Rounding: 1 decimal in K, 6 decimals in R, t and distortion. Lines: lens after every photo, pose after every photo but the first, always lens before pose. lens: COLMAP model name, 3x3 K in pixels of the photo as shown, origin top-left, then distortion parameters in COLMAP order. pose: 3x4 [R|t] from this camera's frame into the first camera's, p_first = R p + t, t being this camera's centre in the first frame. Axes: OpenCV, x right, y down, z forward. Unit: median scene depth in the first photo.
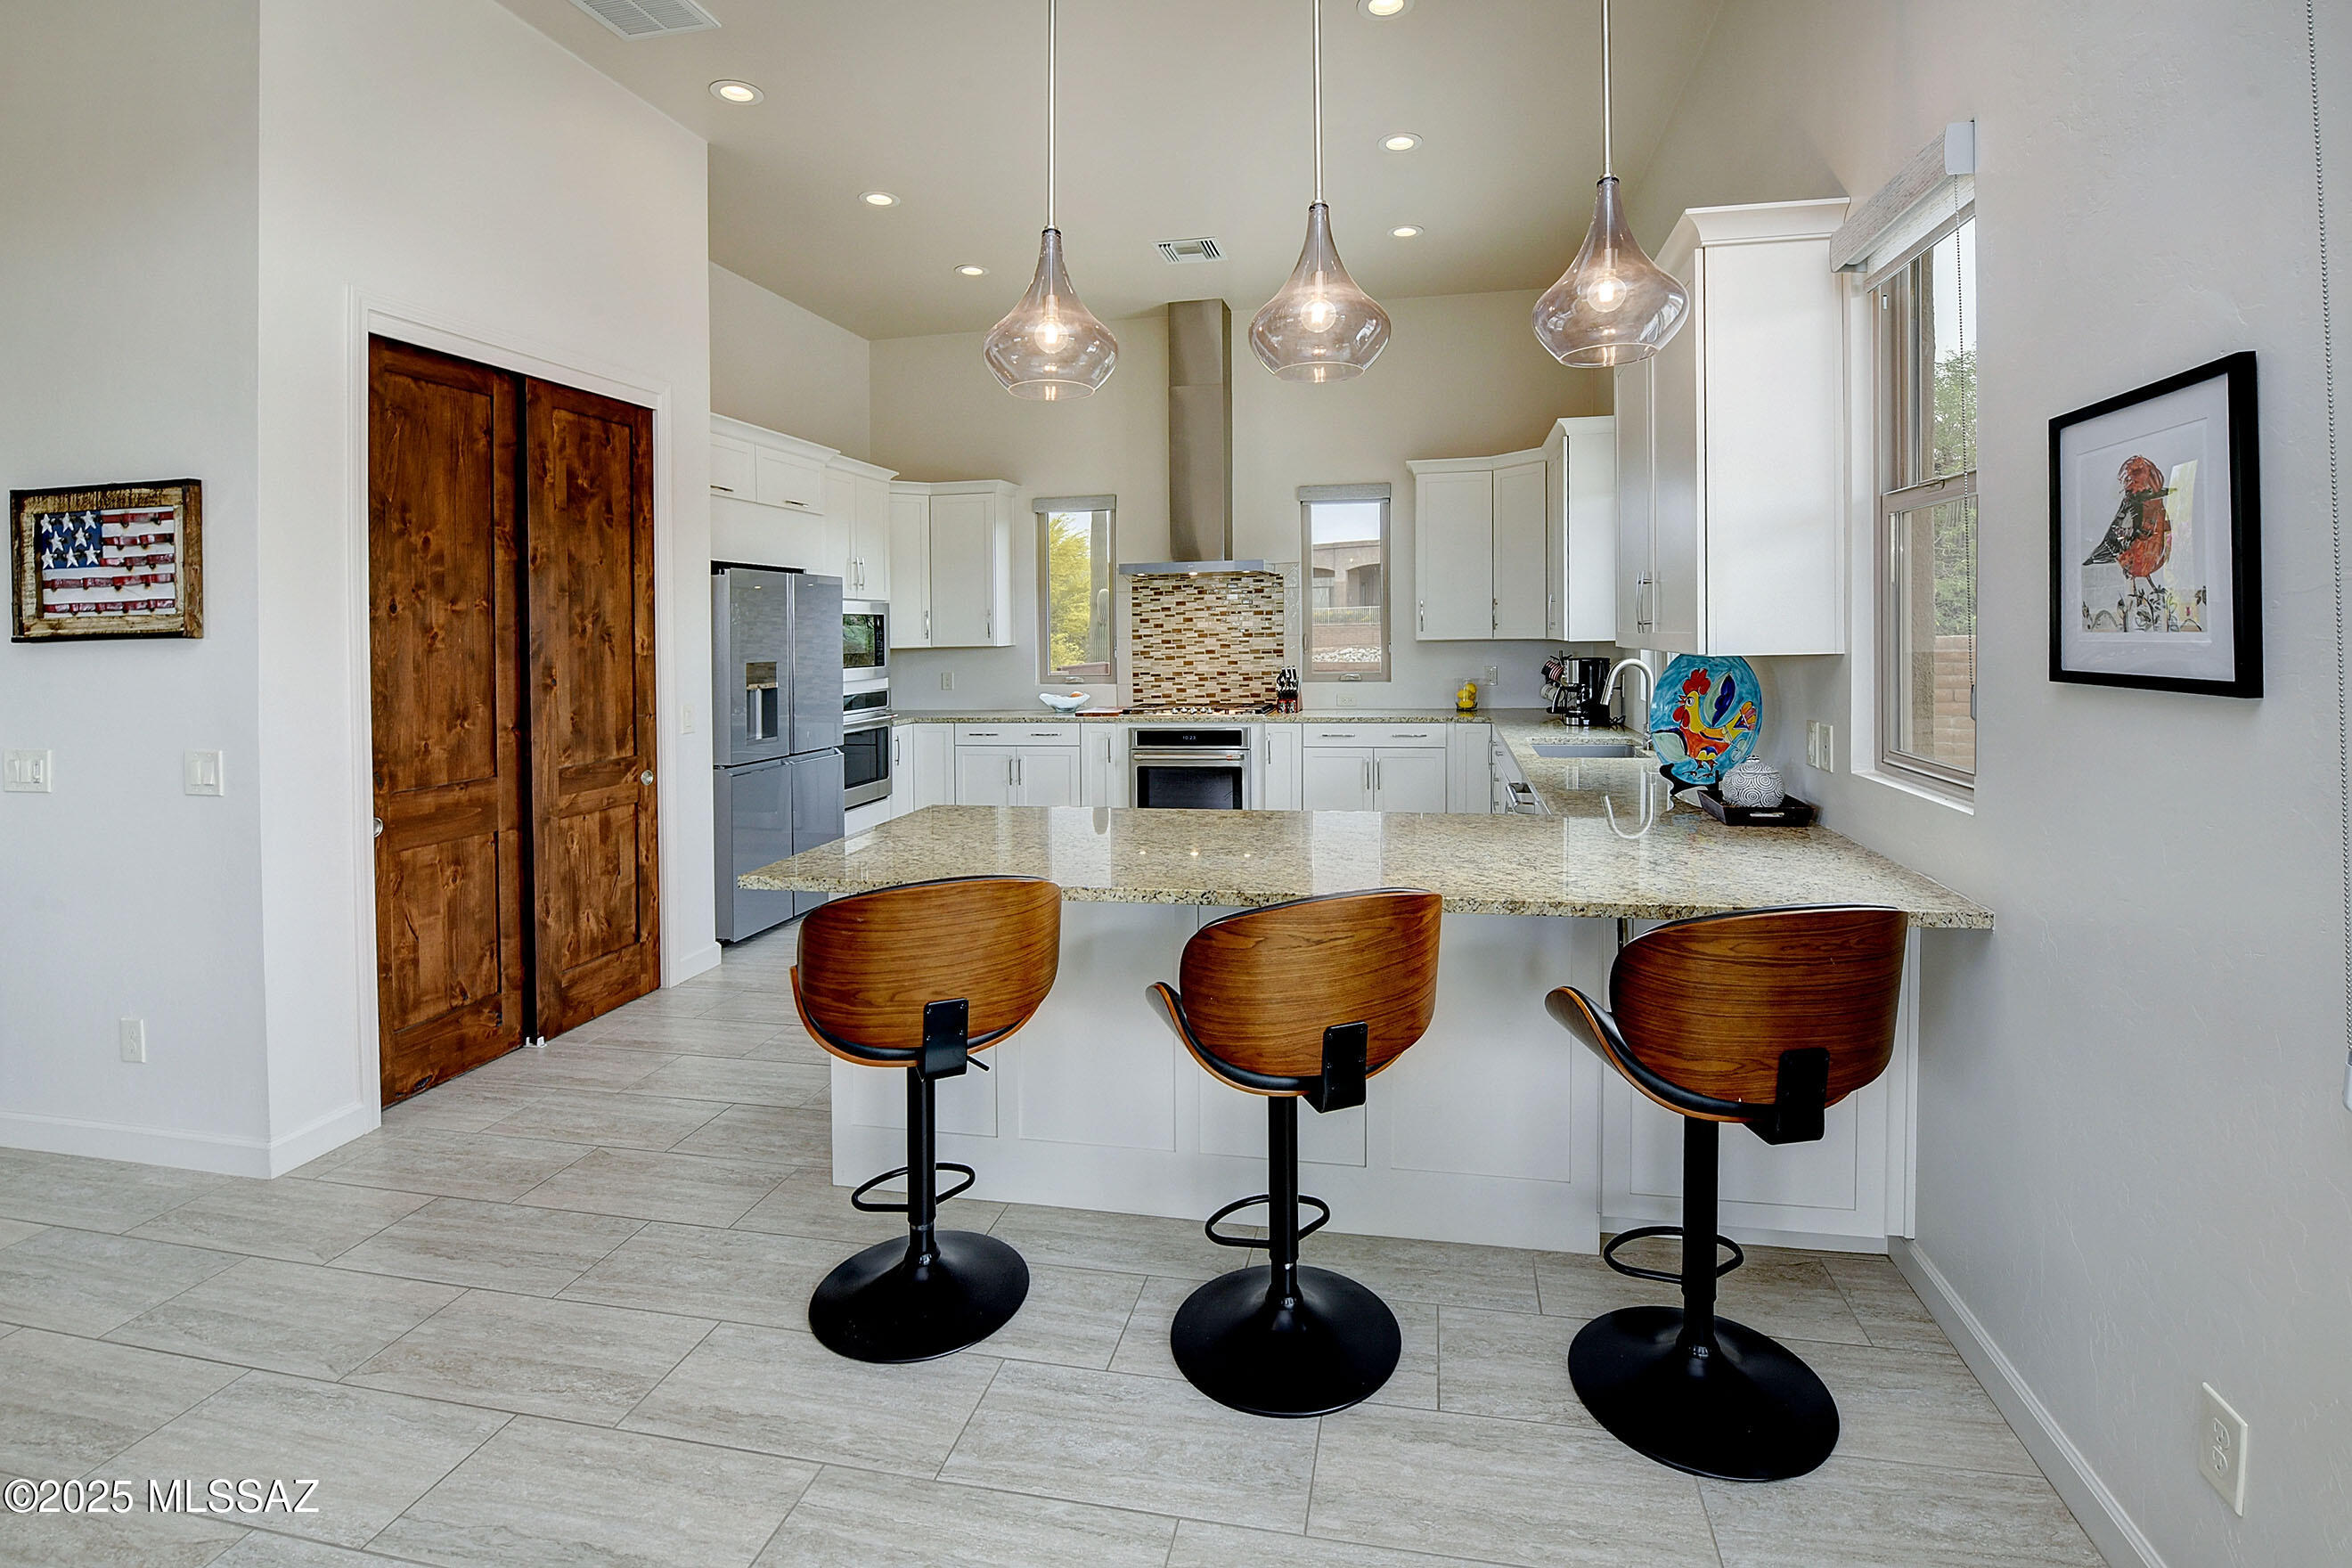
lens RADIAL K [[1036.6, 0, 1202.3], [0, 1036.6, 686.9], [0, 0, 1]] dist [-0.020491, -0.002051]
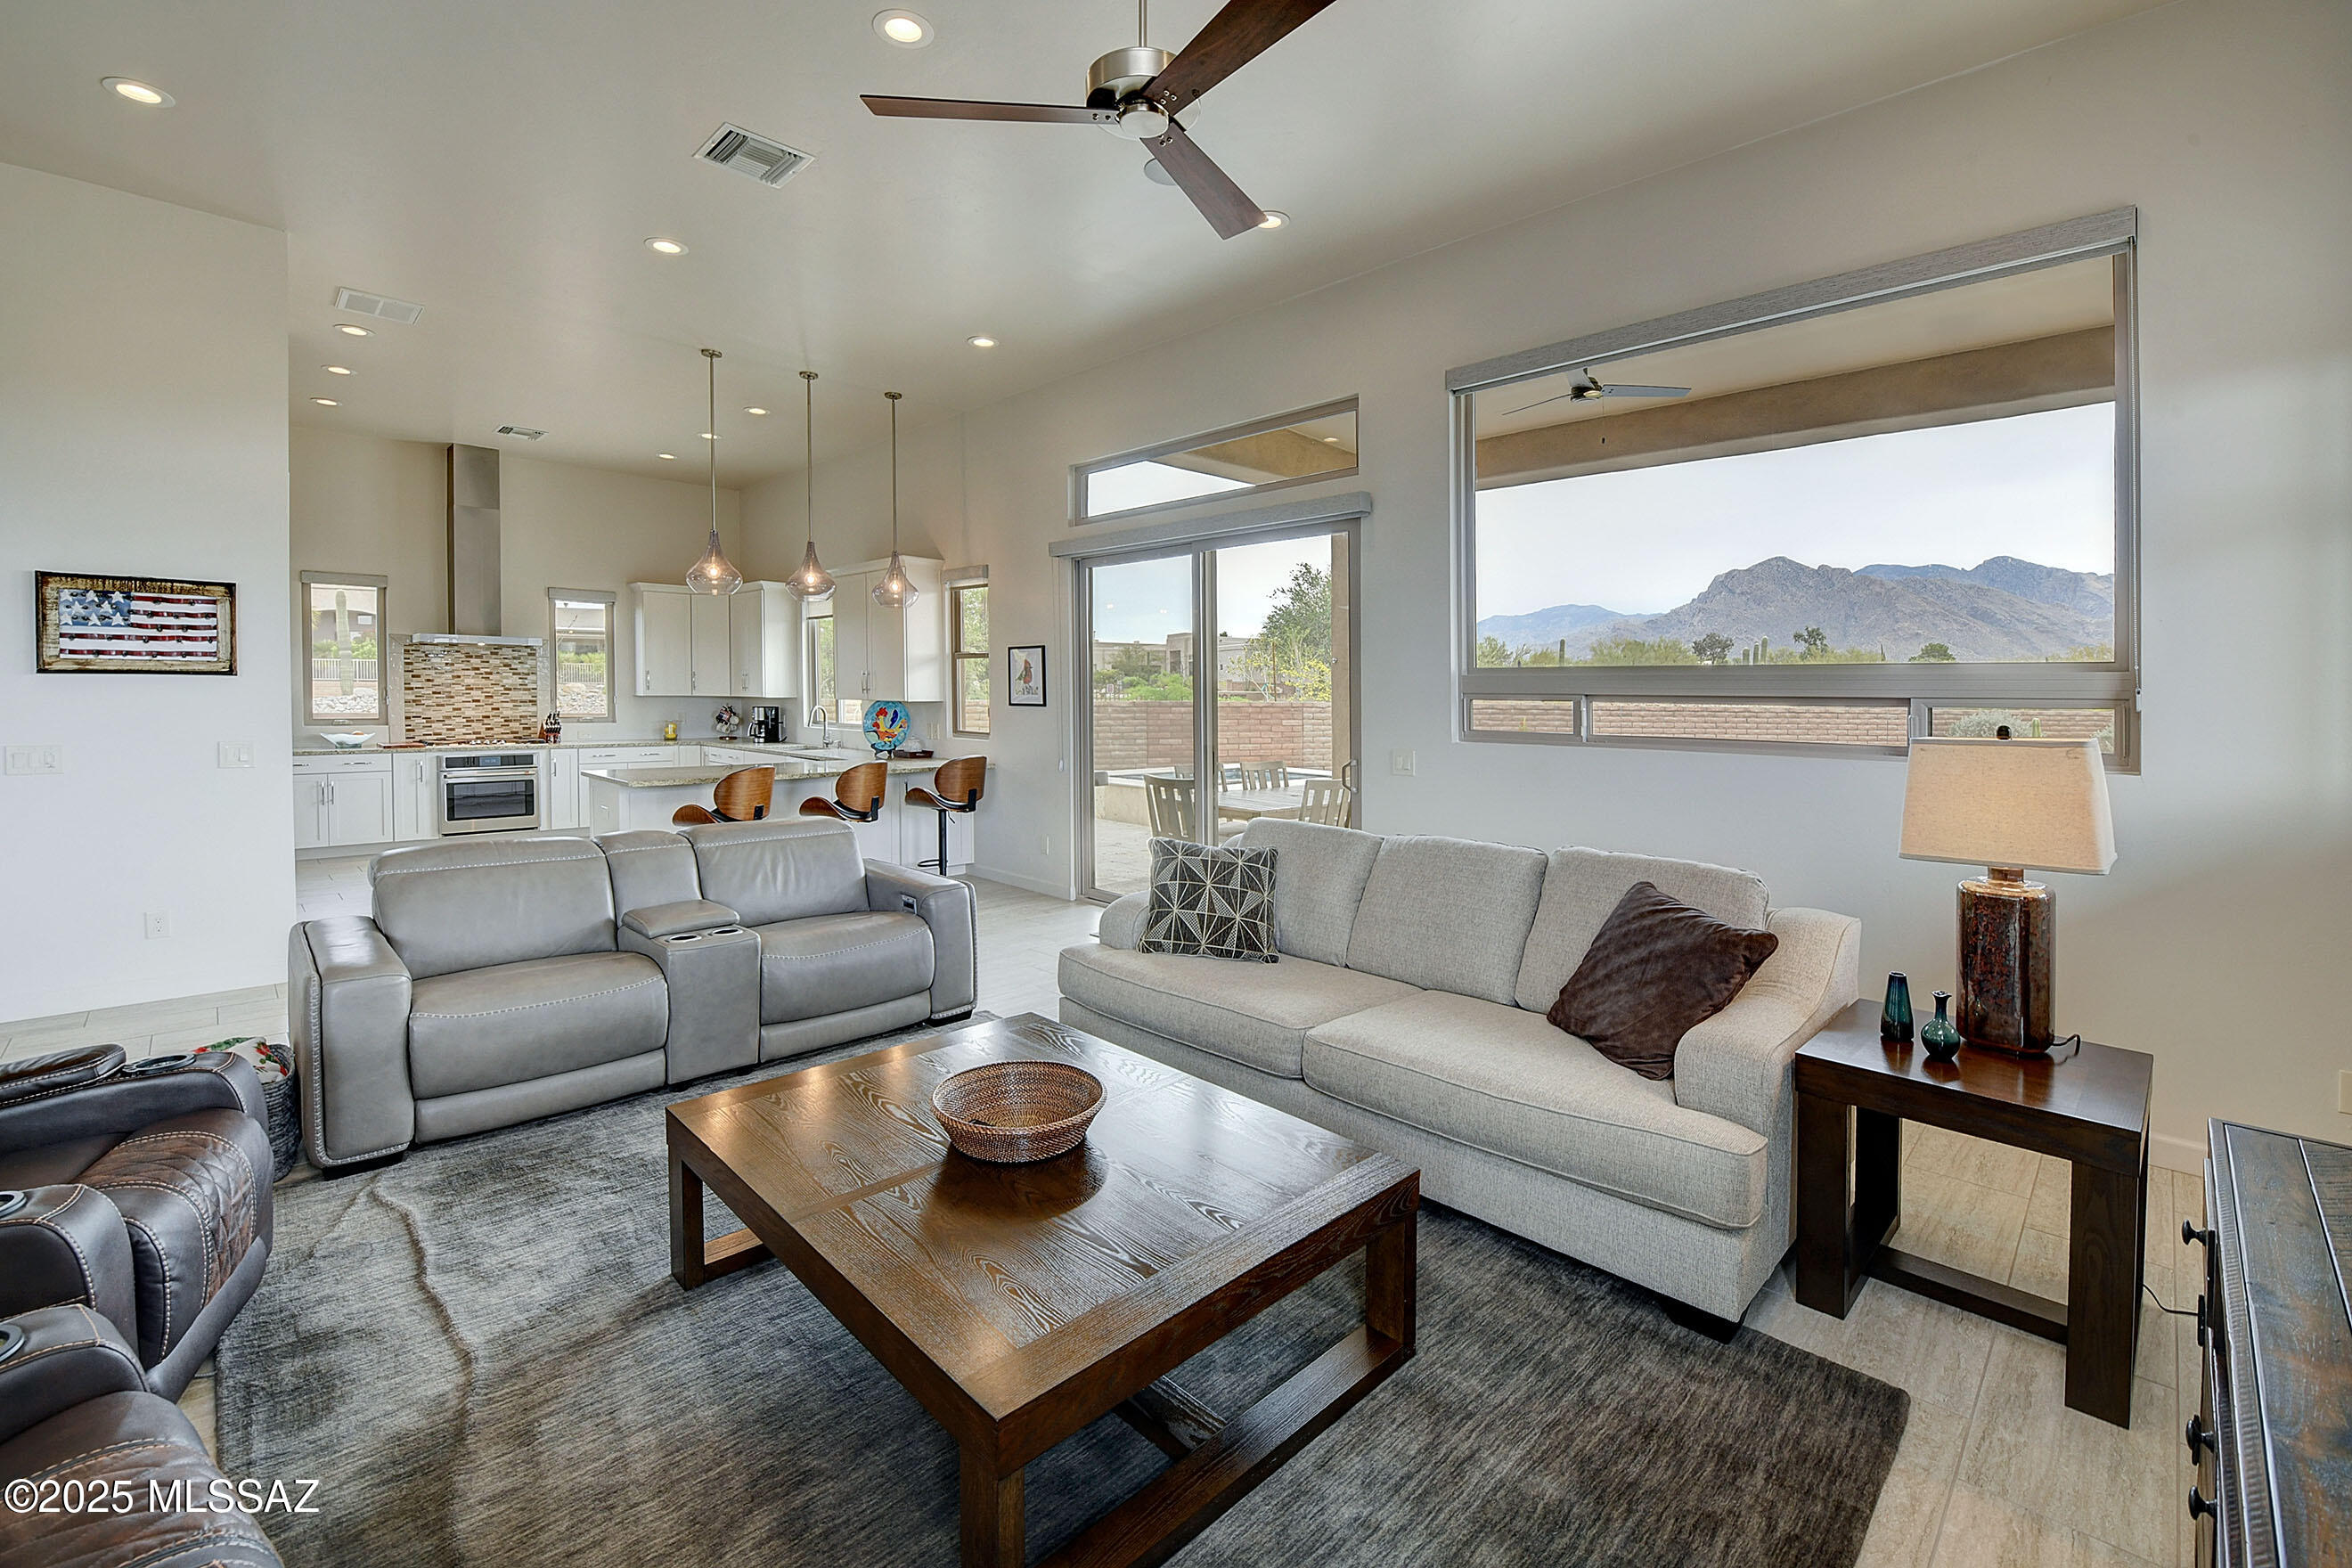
lens RADIAL K [[1044.6, 0, 1112.8], [0, 1044.6, 694.2], [0, 0, 1]] dist [-0.012581, -0.002739]
pose [[0.592260, 0.022455, 0.805434, -1.367448], [0.022328, 0.998770, -0.044263, 0.083346], [-0.805438, 0.044199, 0.591030, -1.095074]]
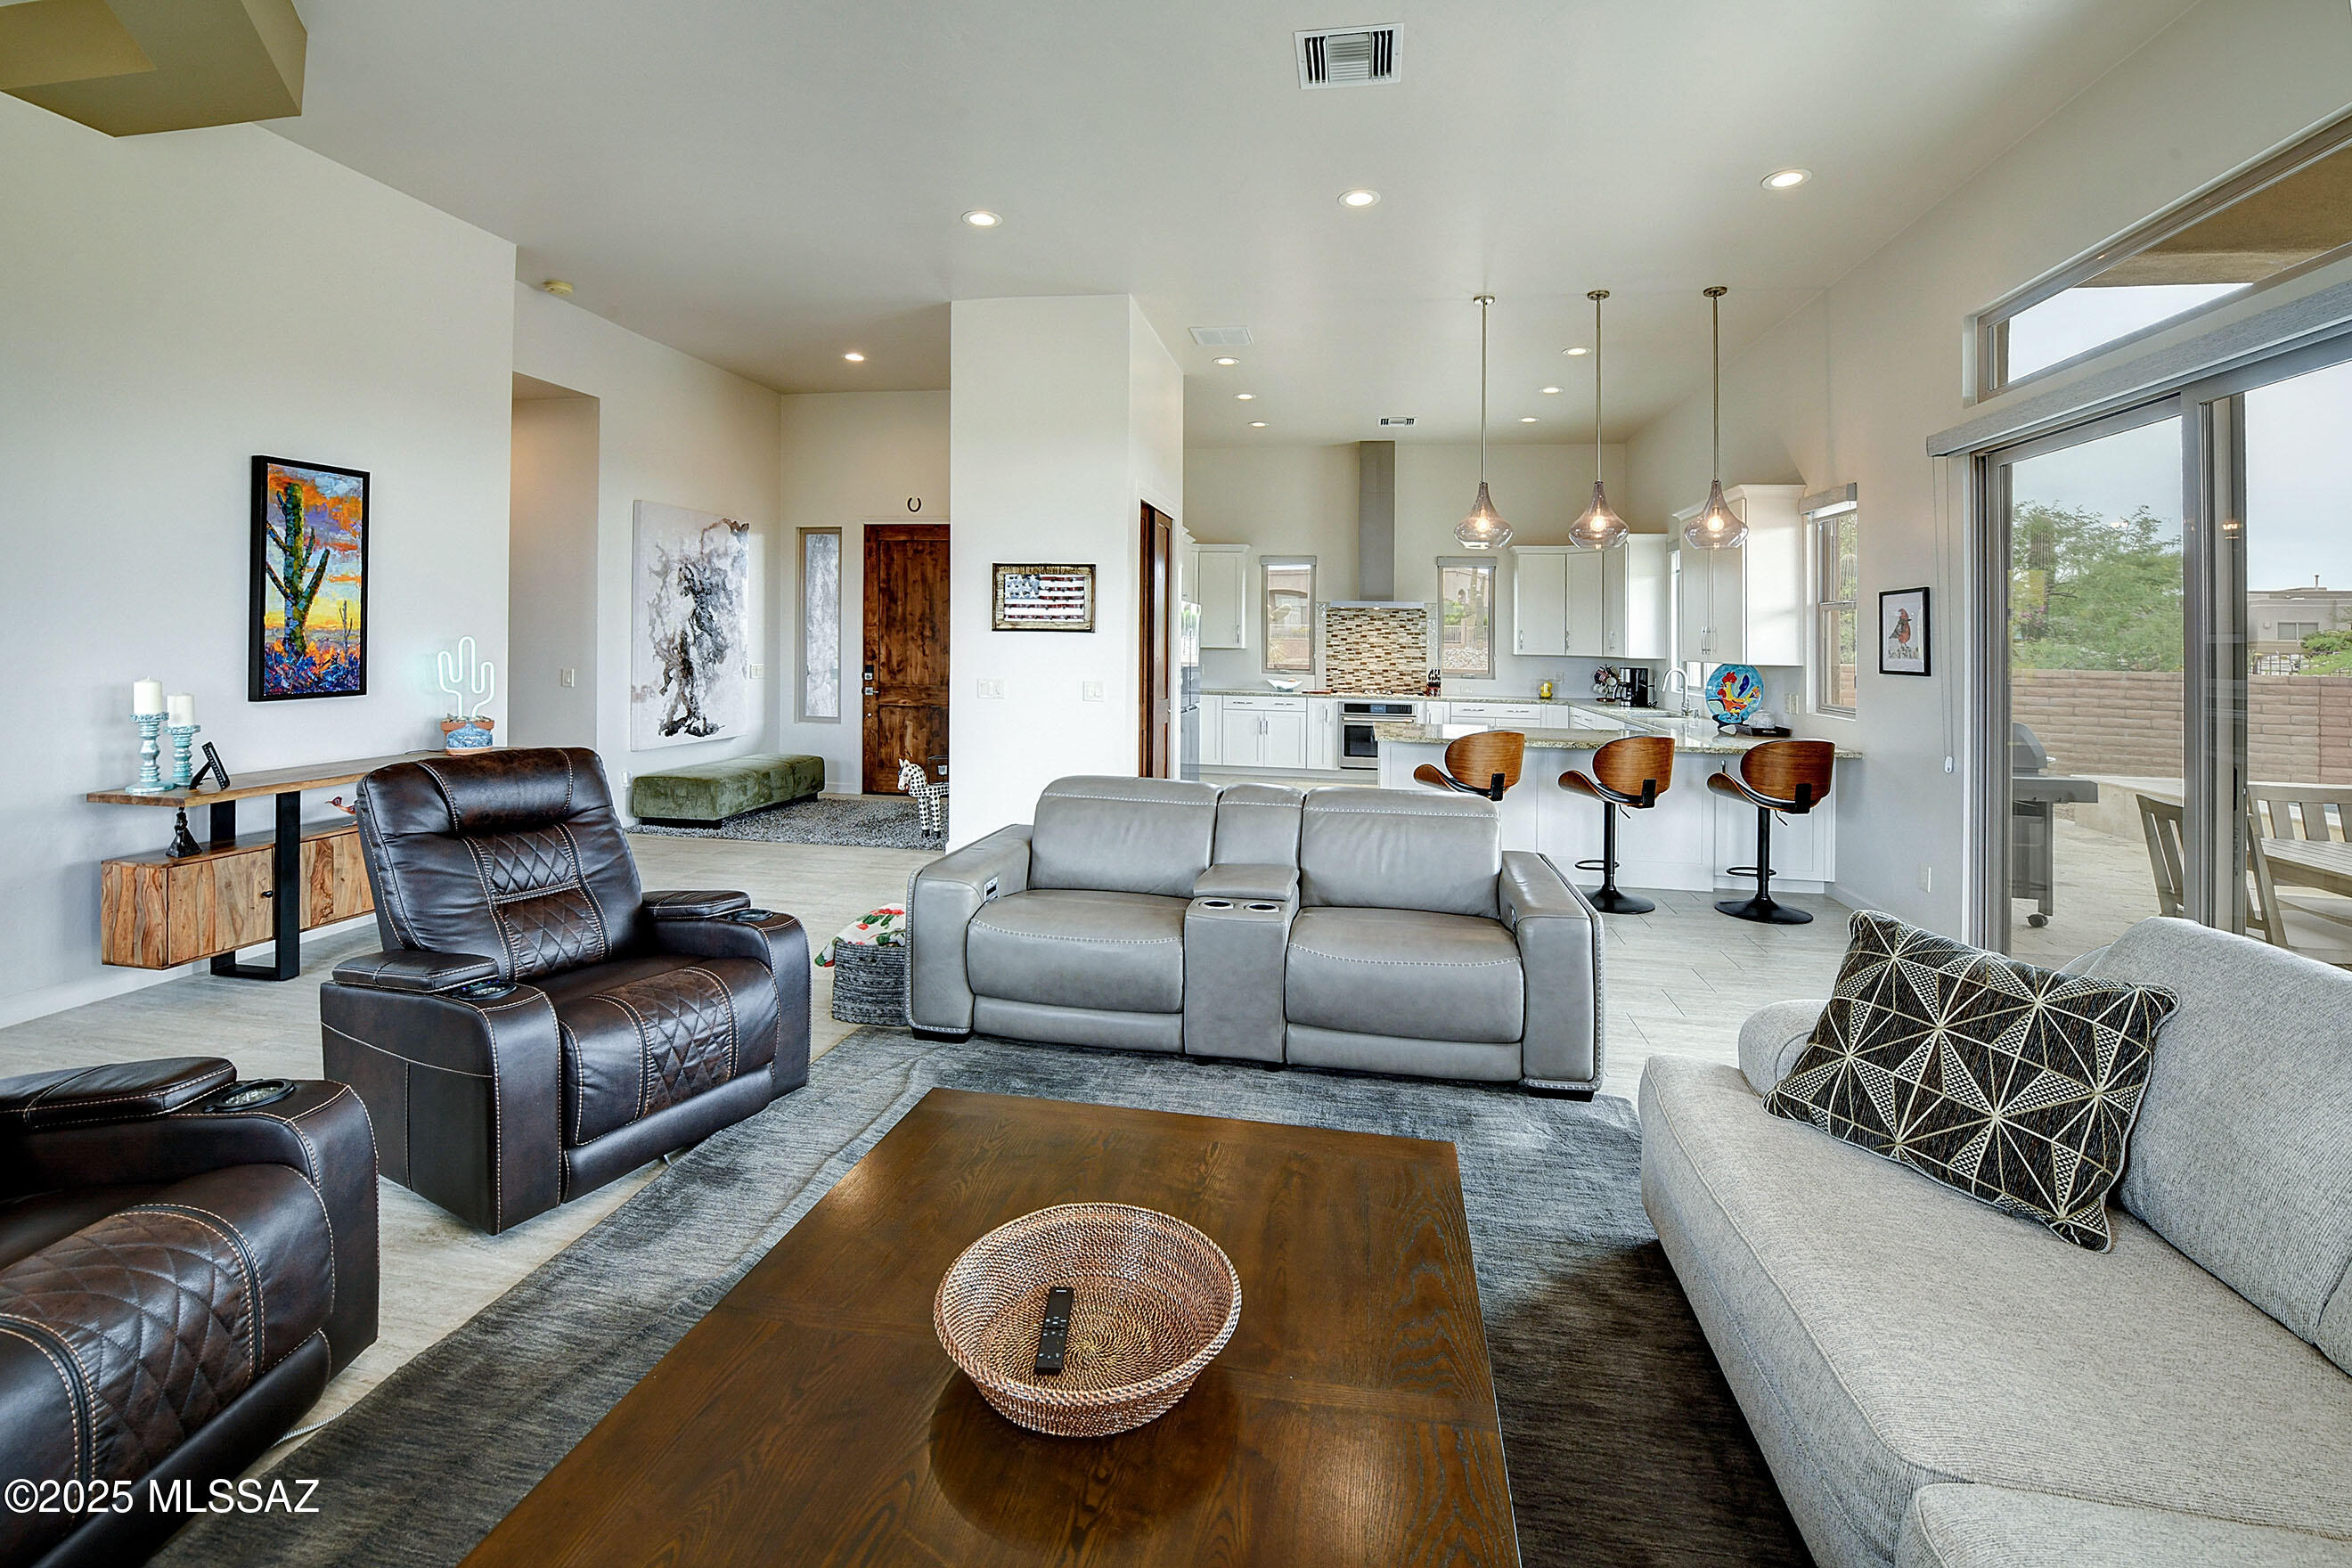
lens RADIAL K [[939.3, 0, 1164.7], [0, 939.3, 641.7], [0, 0, 1]] dist [-0.007813, -0.001021]
pose [[0.999290, 0.037096, 0.006547, -0.760183], [-0.036707, 0.997977, -0.051918, 0.068686], [-0.008460, 0.051640, 0.998630, -1.015302]]
